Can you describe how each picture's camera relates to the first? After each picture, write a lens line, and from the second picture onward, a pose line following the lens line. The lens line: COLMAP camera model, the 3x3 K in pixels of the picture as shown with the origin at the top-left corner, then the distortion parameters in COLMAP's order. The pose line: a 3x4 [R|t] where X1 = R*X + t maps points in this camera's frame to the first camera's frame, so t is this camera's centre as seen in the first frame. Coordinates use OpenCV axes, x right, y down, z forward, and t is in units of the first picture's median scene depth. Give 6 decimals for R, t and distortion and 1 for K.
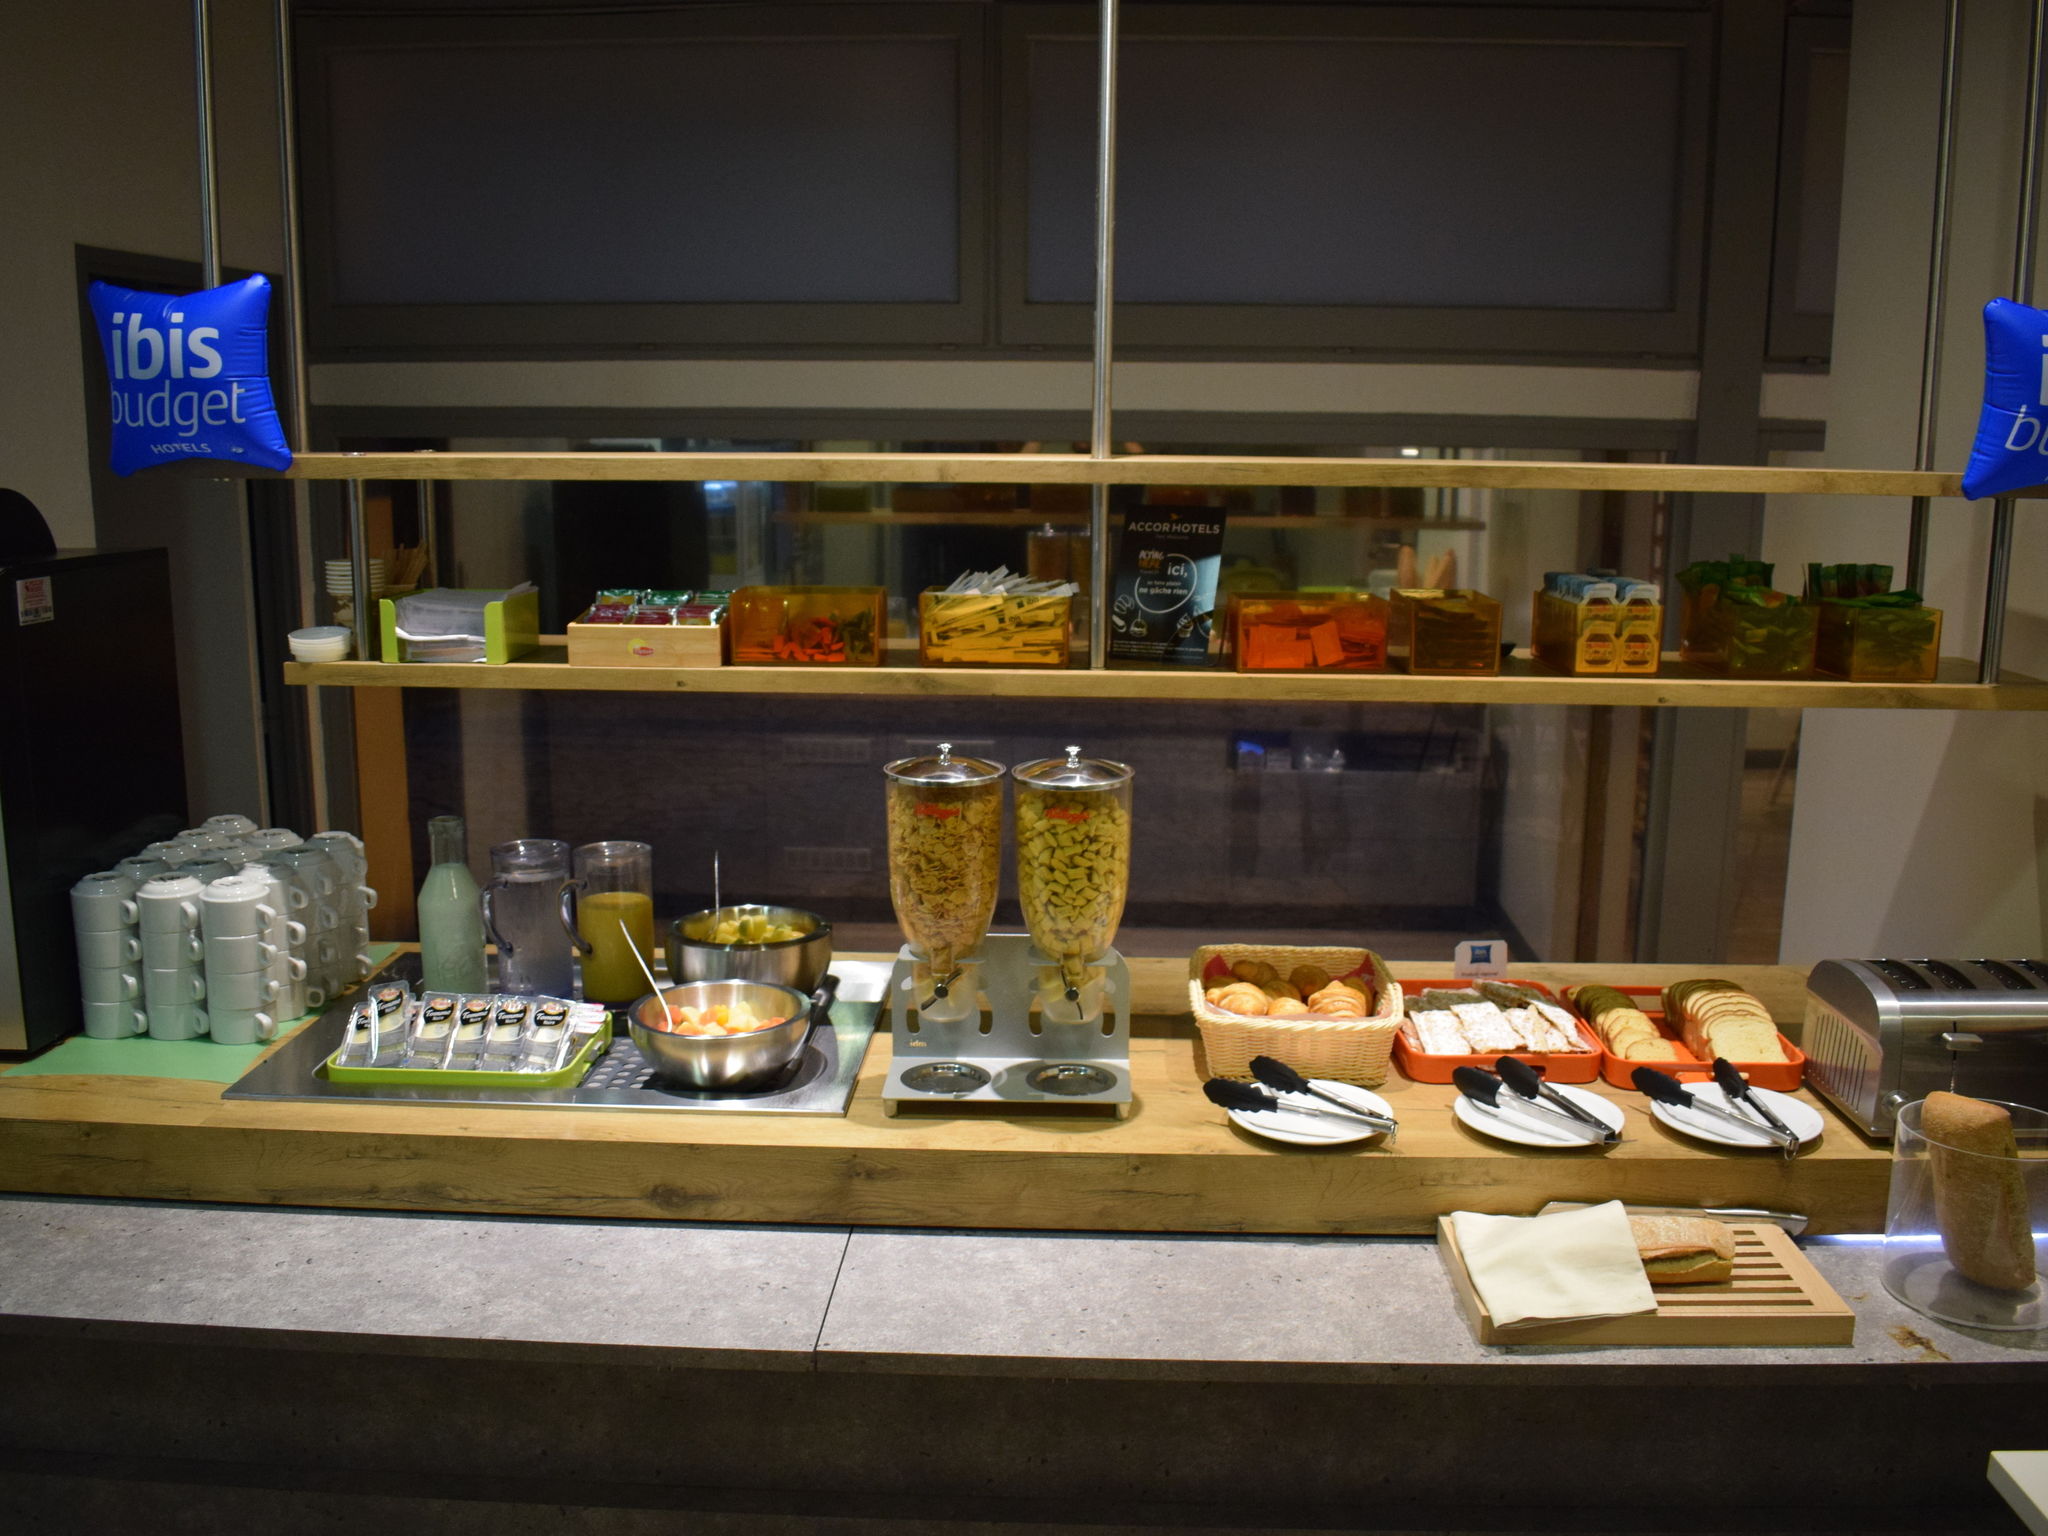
lens RADIAL K [[1791.3, 0, 1025.6], [0, 1791.3, 767.9], [0, 0, 1]] dist [-0.089688, -0.006971]
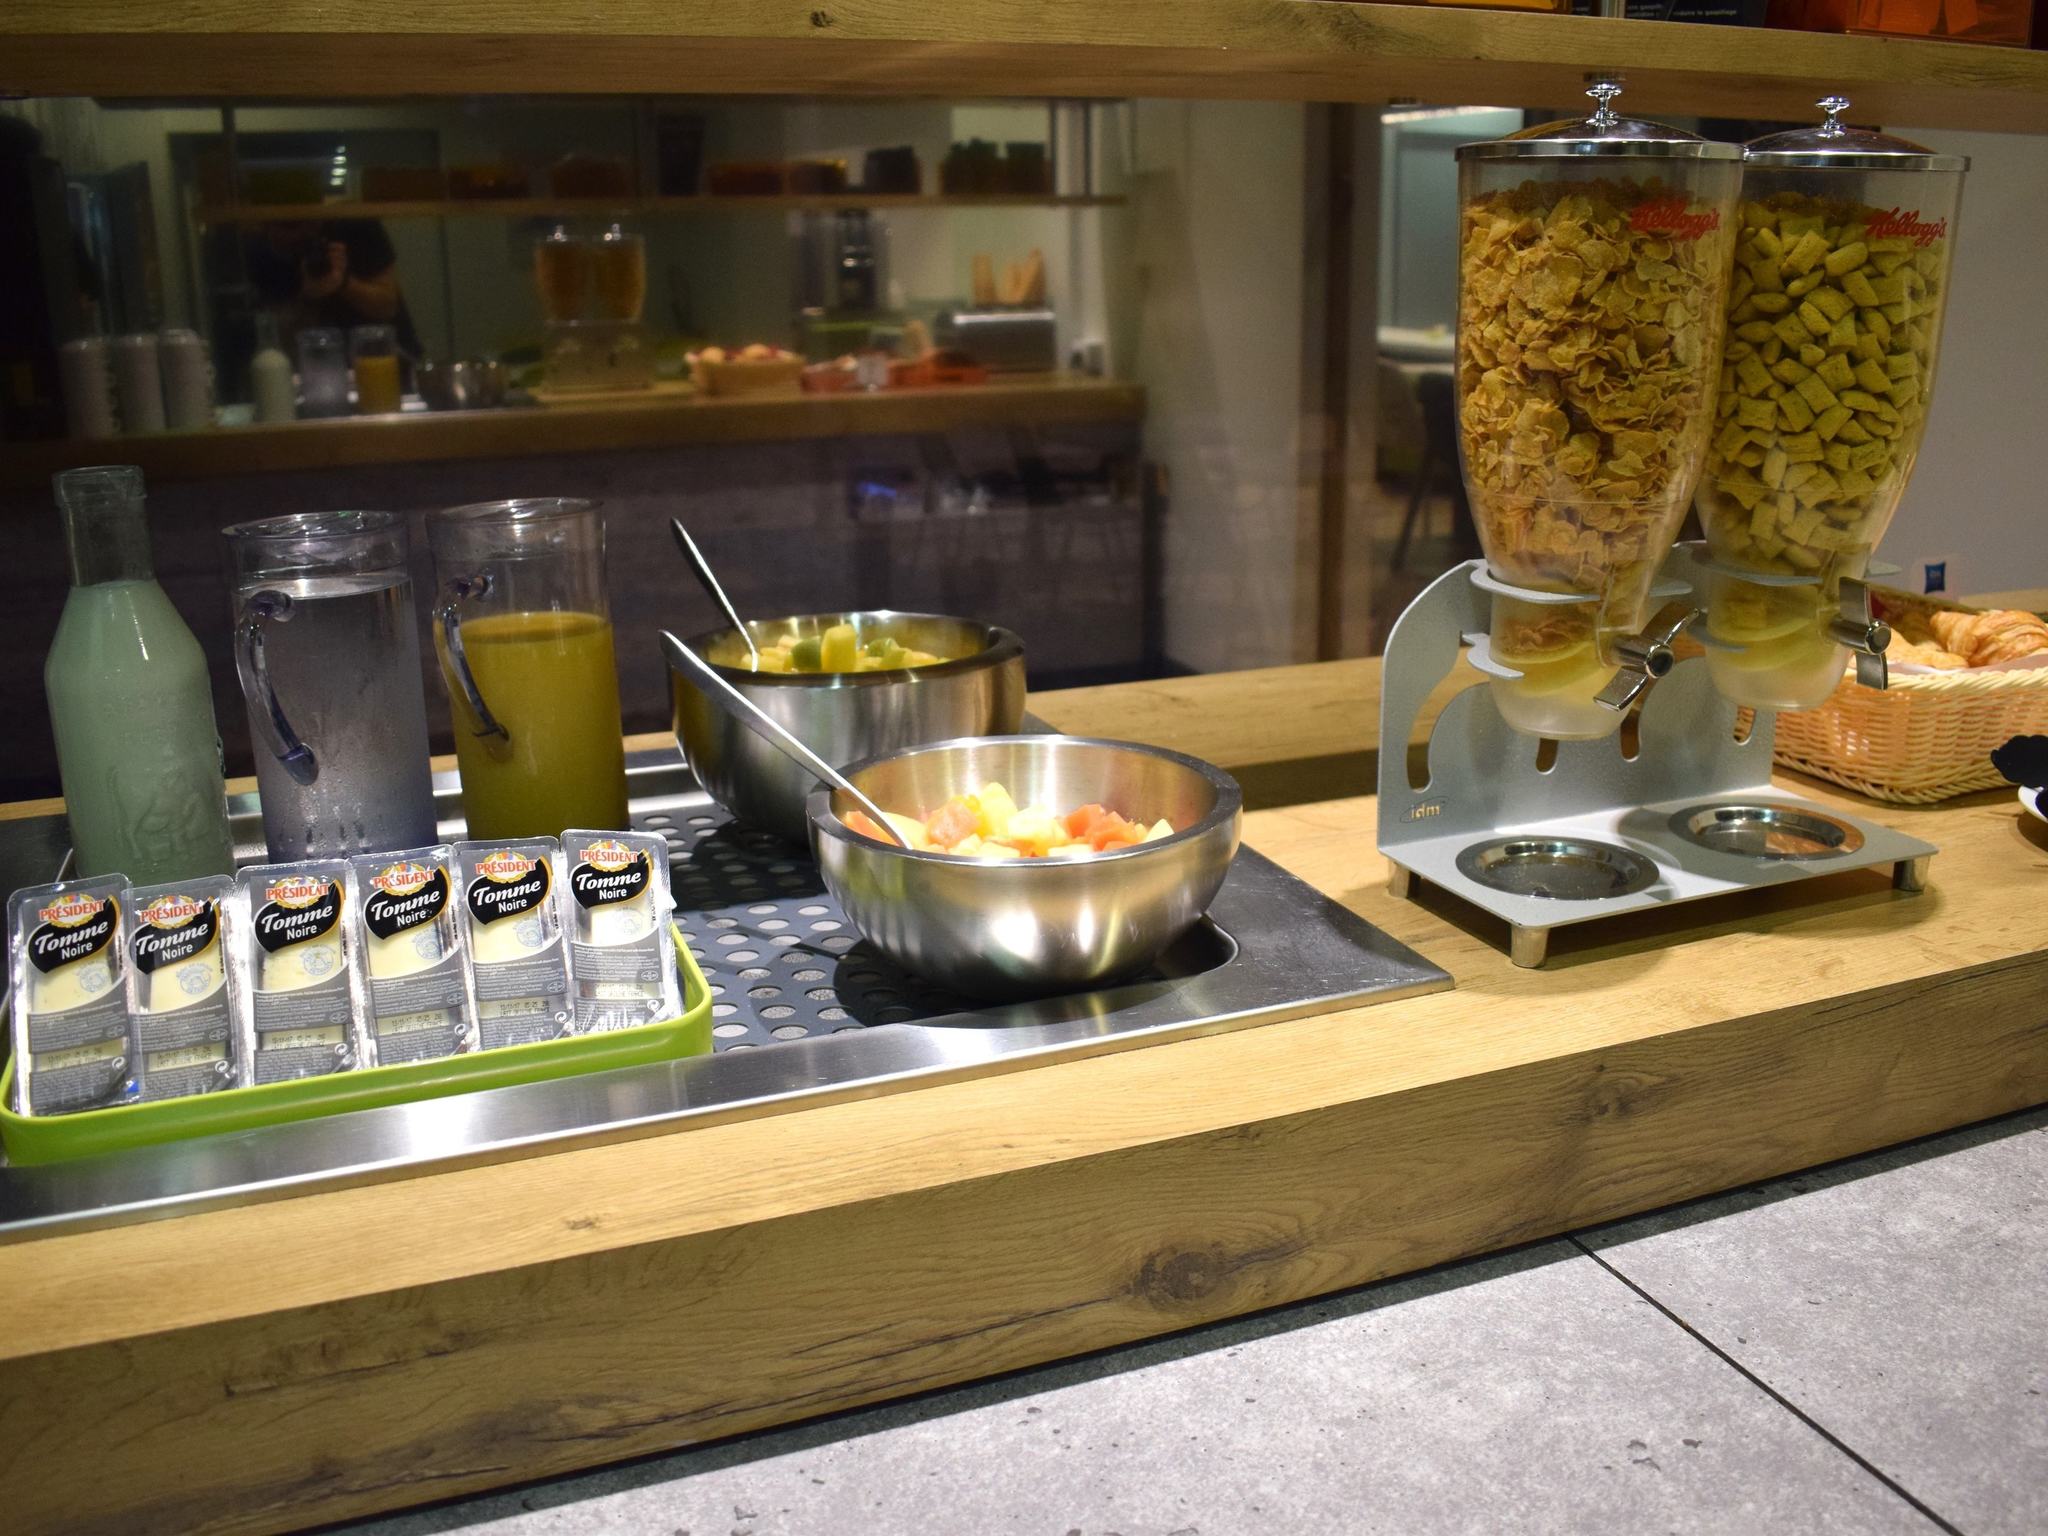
lens RADIAL K [[1791.3, 0, 1024.0], [0, 1791.3, 768.6], [0, 0, 1]] dist [-0.089688, -0.006971]
pose [[0.920079, -0.129190, 0.369816, -0.346560], [0.095716, 0.989580, 0.107560, 0.089329], [-0.379858, -0.063567, 0.922858, 0.653505]]
